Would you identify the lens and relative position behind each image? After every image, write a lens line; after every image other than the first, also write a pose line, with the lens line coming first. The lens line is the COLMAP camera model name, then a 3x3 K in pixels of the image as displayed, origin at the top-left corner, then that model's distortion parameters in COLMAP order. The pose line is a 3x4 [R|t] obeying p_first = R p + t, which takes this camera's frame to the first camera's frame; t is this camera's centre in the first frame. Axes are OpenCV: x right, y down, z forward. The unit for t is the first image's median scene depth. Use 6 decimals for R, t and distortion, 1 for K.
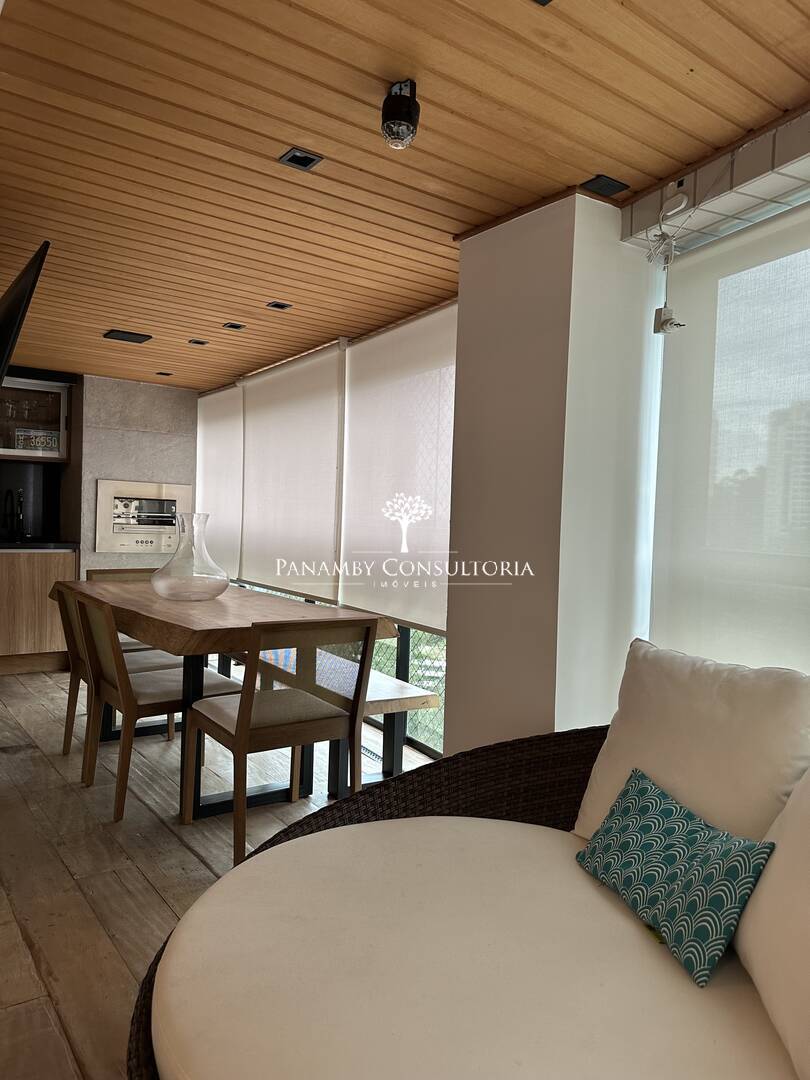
lens RADIAL K [[762.6, 0, 404.2], [0, 762.6, 538.6], [0, 0, 1]] dist [0.058658, -0.072103]
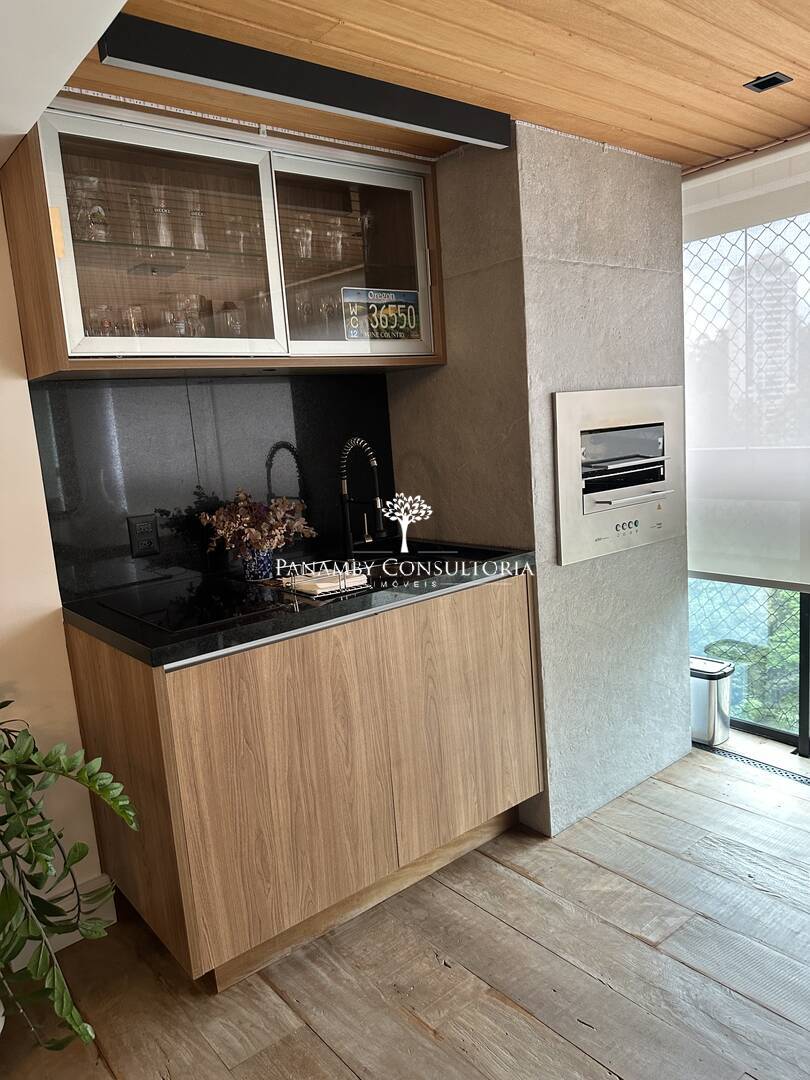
lens RADIAL K [[762.6, 0, 405.5], [0, 762.6, 540.8], [0, 0, 1]] dist [0.058658, -0.072103]
pose [[0.992147, -0.117972, 0.041565, -0.488865], [0.111636, 0.985060, 0.131129, -0.059860], [-0.056414, -0.125459, 0.990494, 0.569491]]
